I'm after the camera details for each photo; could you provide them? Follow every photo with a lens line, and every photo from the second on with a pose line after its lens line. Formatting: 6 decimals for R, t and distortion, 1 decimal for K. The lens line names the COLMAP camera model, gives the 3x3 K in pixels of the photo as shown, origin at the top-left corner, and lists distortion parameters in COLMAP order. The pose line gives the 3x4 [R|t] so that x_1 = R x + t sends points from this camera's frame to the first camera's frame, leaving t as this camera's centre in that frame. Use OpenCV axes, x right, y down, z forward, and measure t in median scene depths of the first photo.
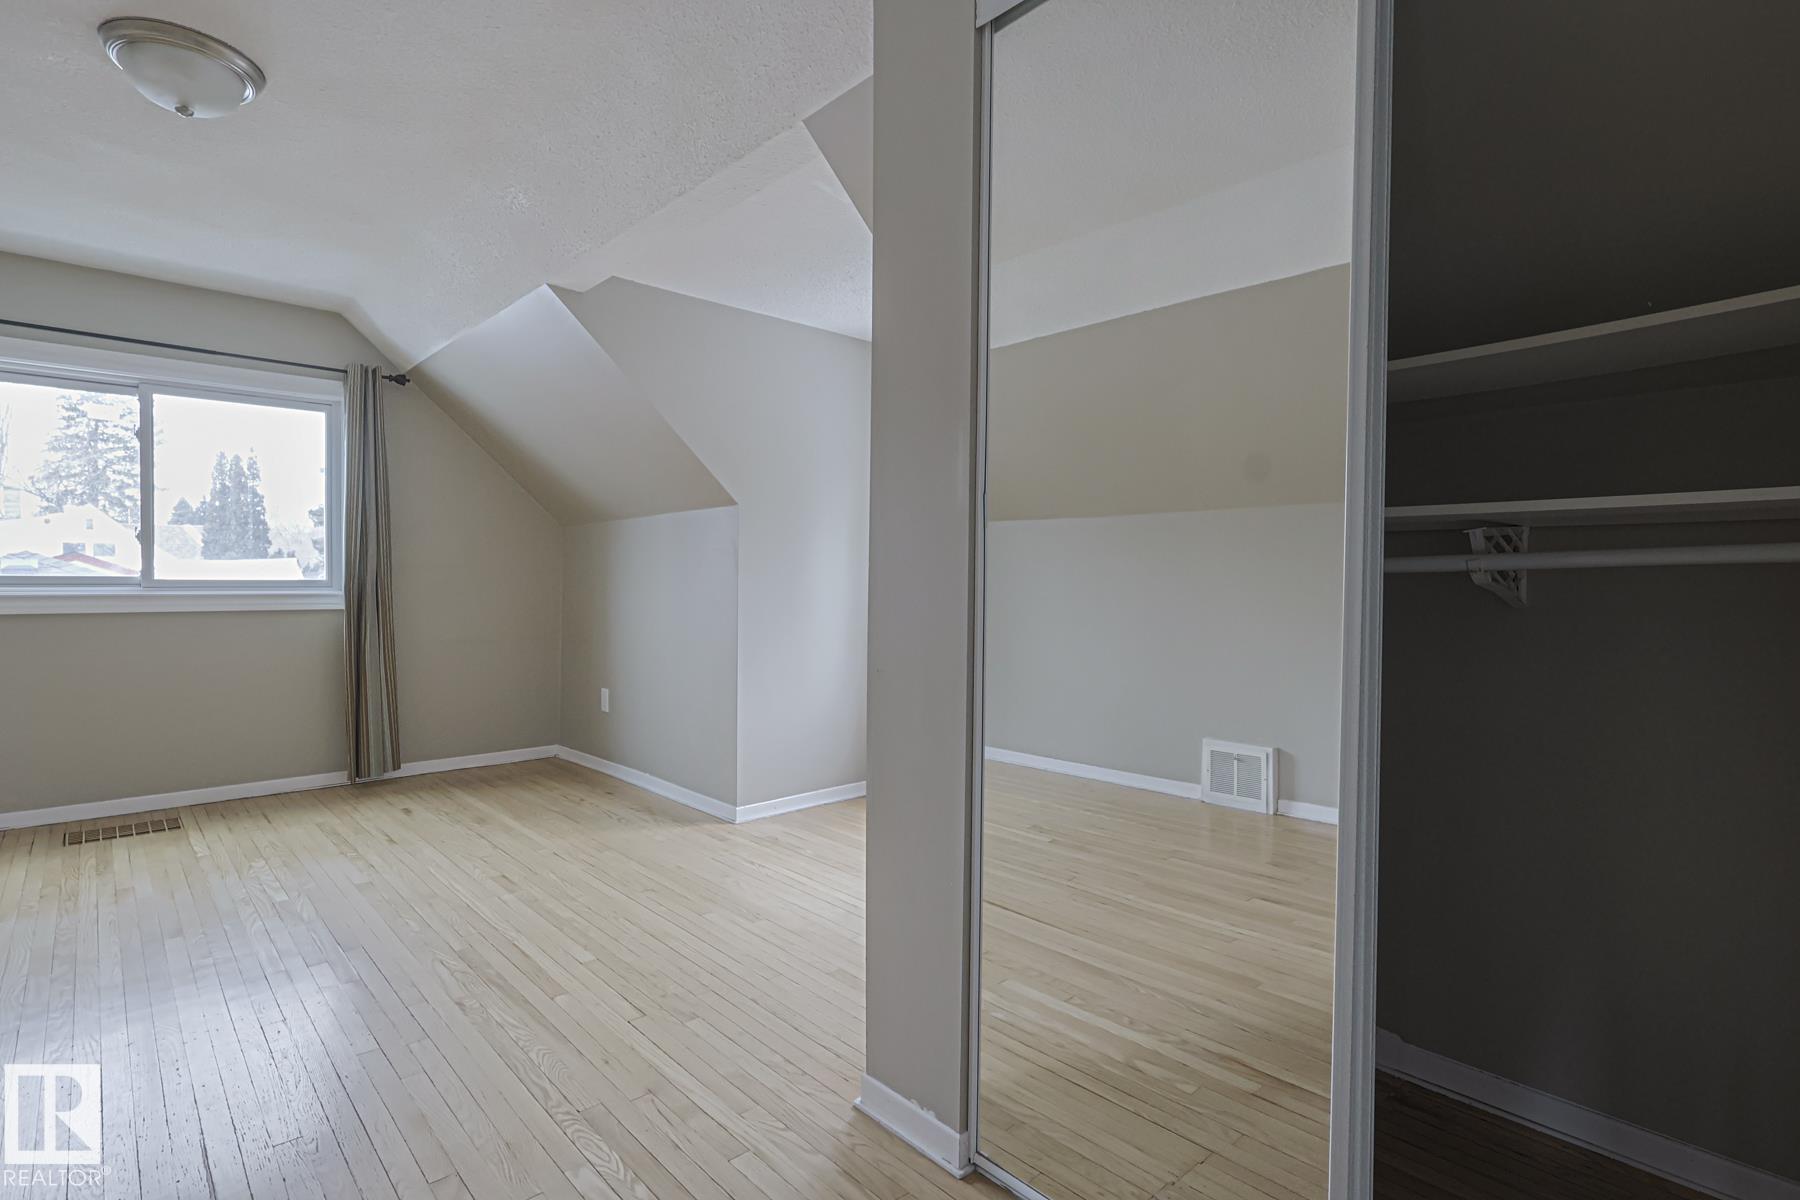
lens RADIAL K [[886.3, 0, 896.6], [0, 886.3, 597.4], [0, 0, 1]] dist [0.005085, 0.000635]
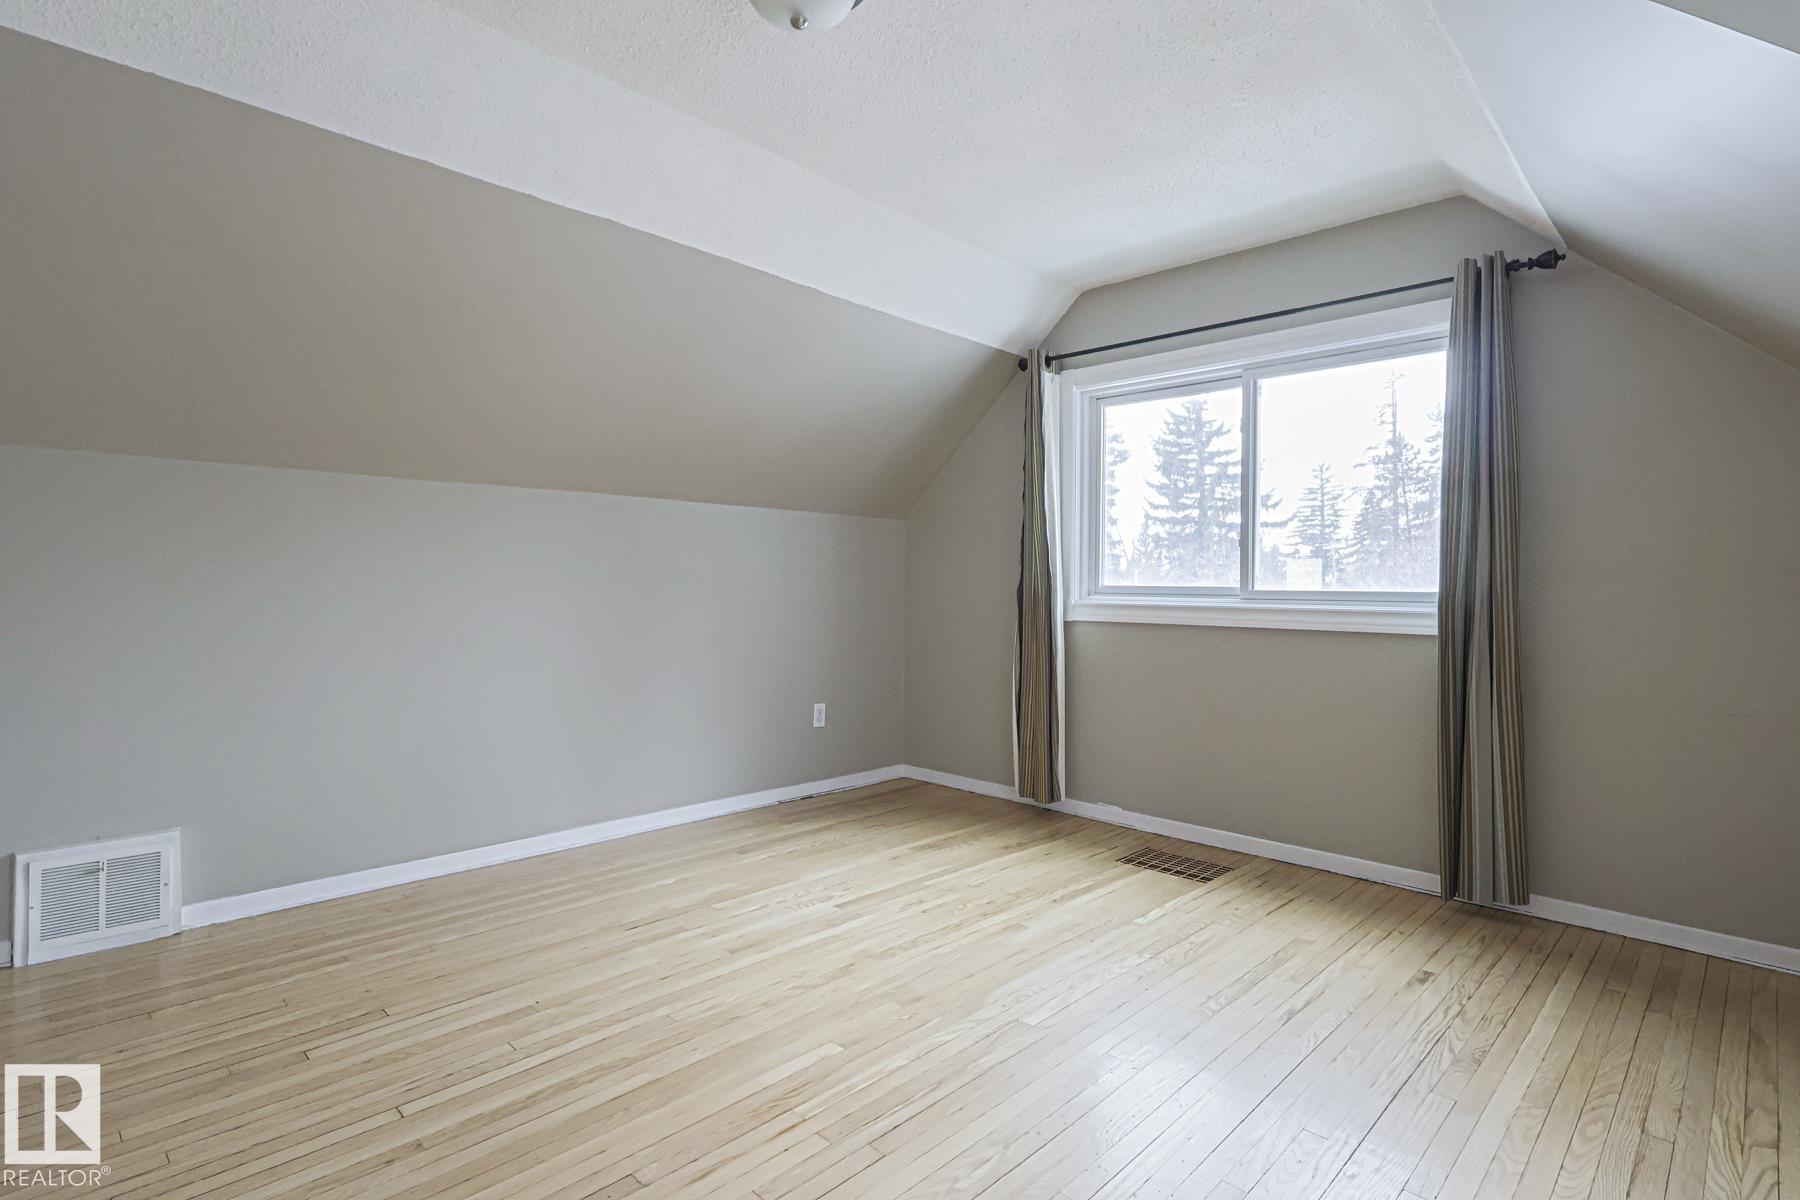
lens RADIAL K [[886.3, 0, 896.6], [0, 886.3, 597.4], [0, 0, 1]] dist [0.005085, 0.000635]
pose [[0.054503, 0.012016, -0.998441, 0.026969], [-0.022545, 0.999687, 0.010801, -0.014192], [0.998259, 0.021921, 0.054757, 0.594106]]
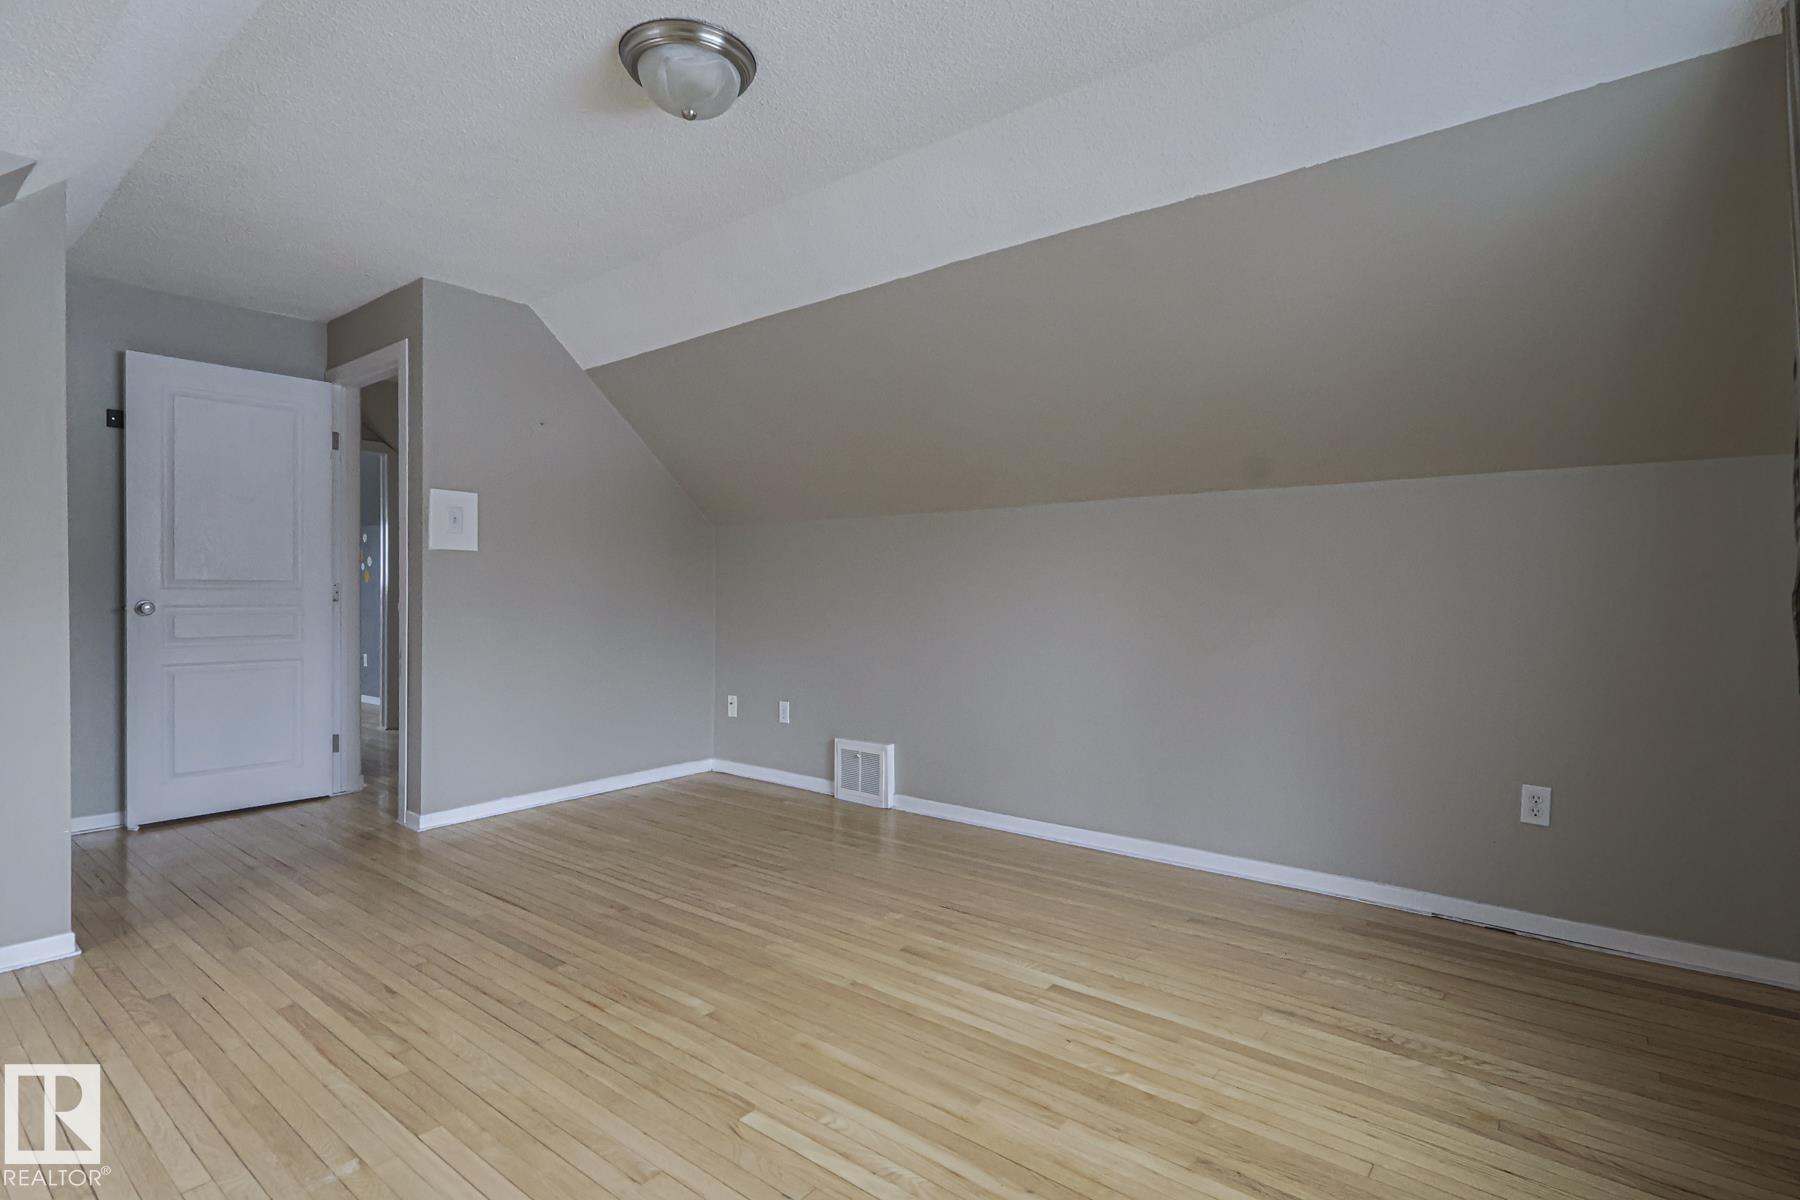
lens RADIAL K [[886.3, 0, 896.6], [0, 886.3, 597.4], [0, 0, 1]] dist [0.005085, 0.000635]
pose [[-0.987928, -0.001351, -0.154908, -0.491842], [-0.004388, 0.999805, 0.019267, -0.020017], [0.154852, 0.019714, -0.987741, 1.136525]]
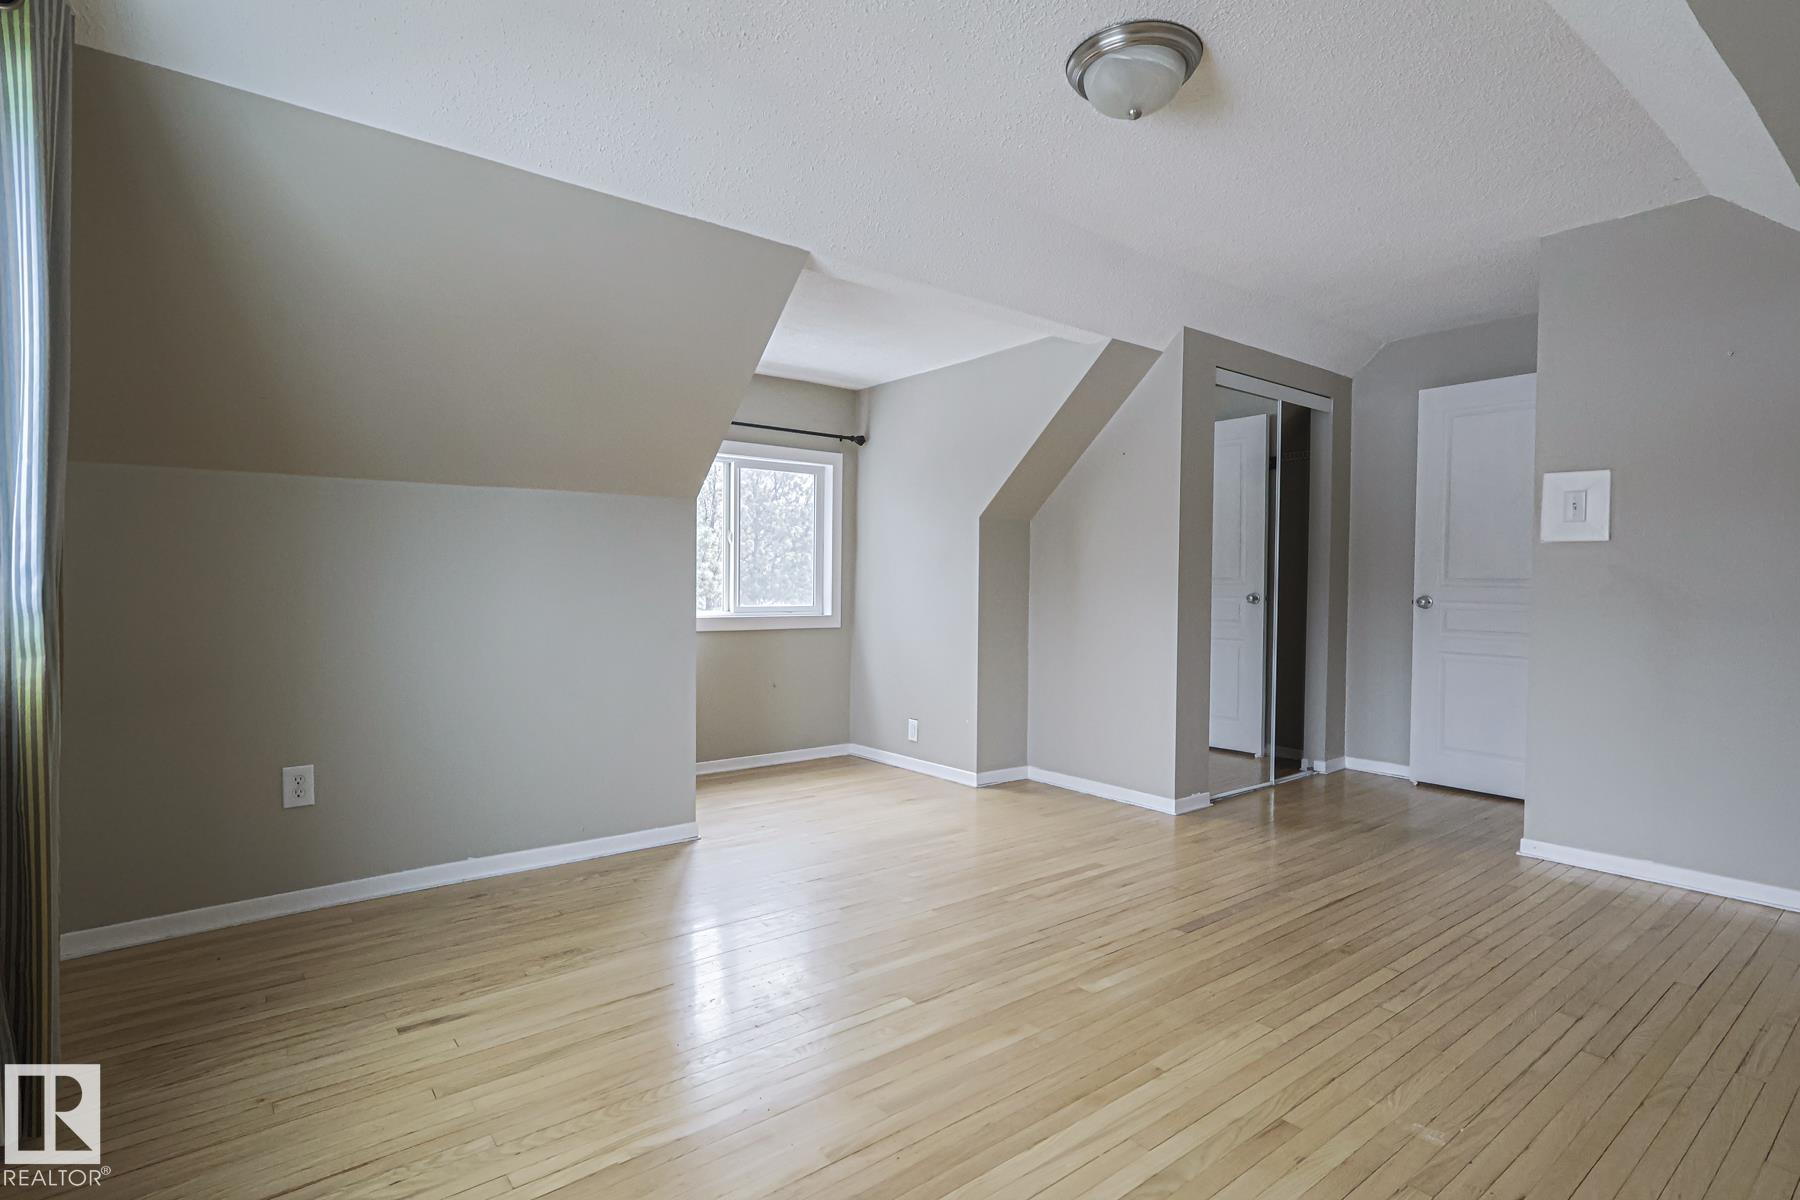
lens RADIAL K [[886.3, 0, 896.6], [0, 886.3, 597.4], [0, 0, 1]] dist [0.005085, 0.000635]
pose [[0.064321, -0.020171, 0.997725, -1.025662], [0.003242, 0.999795, 0.020004, -0.018117], [-0.997924, 0.001948, 0.064373, 0.676873]]
